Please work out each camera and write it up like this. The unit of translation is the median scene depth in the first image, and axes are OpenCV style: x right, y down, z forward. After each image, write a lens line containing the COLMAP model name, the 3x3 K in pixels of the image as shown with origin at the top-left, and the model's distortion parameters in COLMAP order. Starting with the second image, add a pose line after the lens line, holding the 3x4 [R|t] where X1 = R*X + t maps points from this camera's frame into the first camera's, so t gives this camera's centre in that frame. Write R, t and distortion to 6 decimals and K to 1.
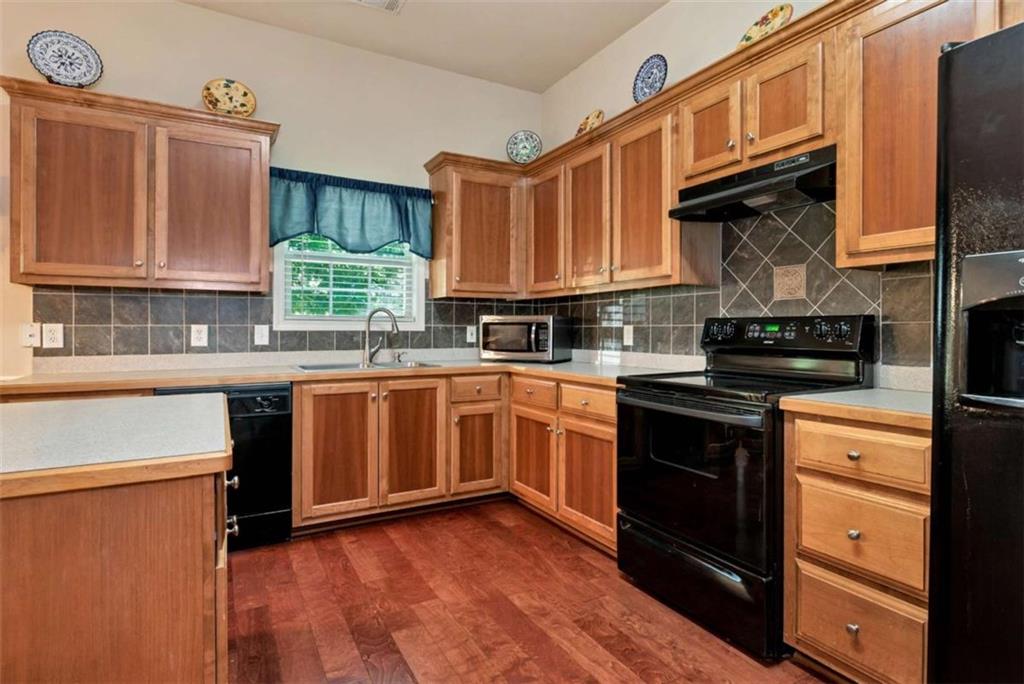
lens RADIAL K [[527.8, 0, 512.6], [0, 527.8, 333.8], [0, 0, 1]] dist [-0.003738, 0.001029]
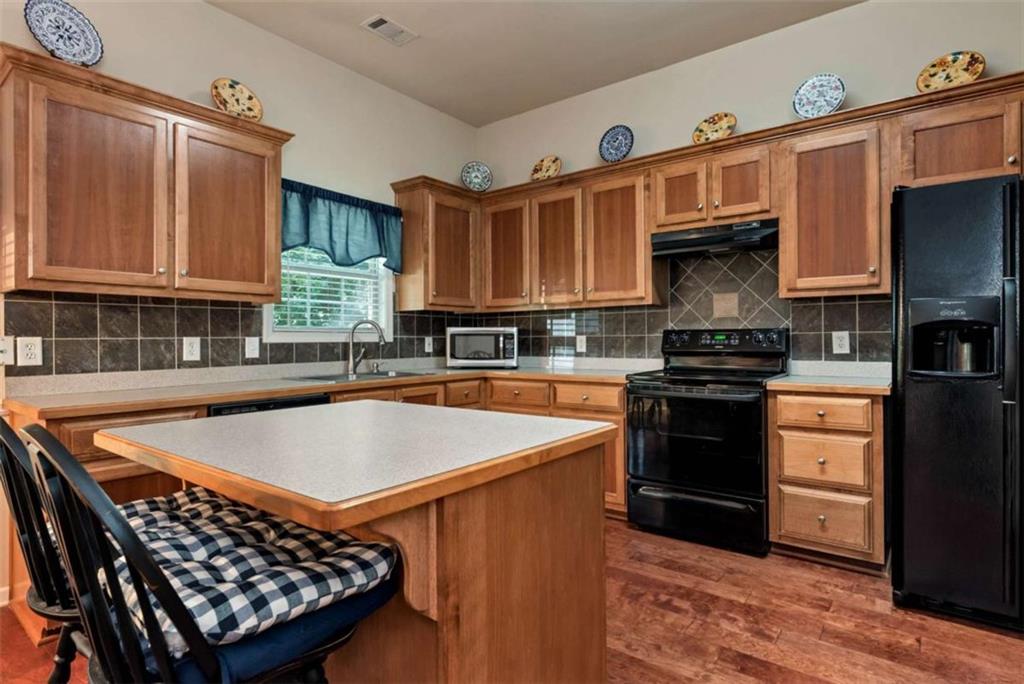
lens RADIAL K [[527.8, 0, 511.9], [0, 527.8, 343.1], [0, 0, 1]] dist [-0.003738, 0.001029]
pose [[0.920542, -0.010393, 0.390506, -0.488823], [0.011076, 0.999939, 0.000504, -0.001261], [-0.390487, 0.003861, 0.920600, -0.080231]]
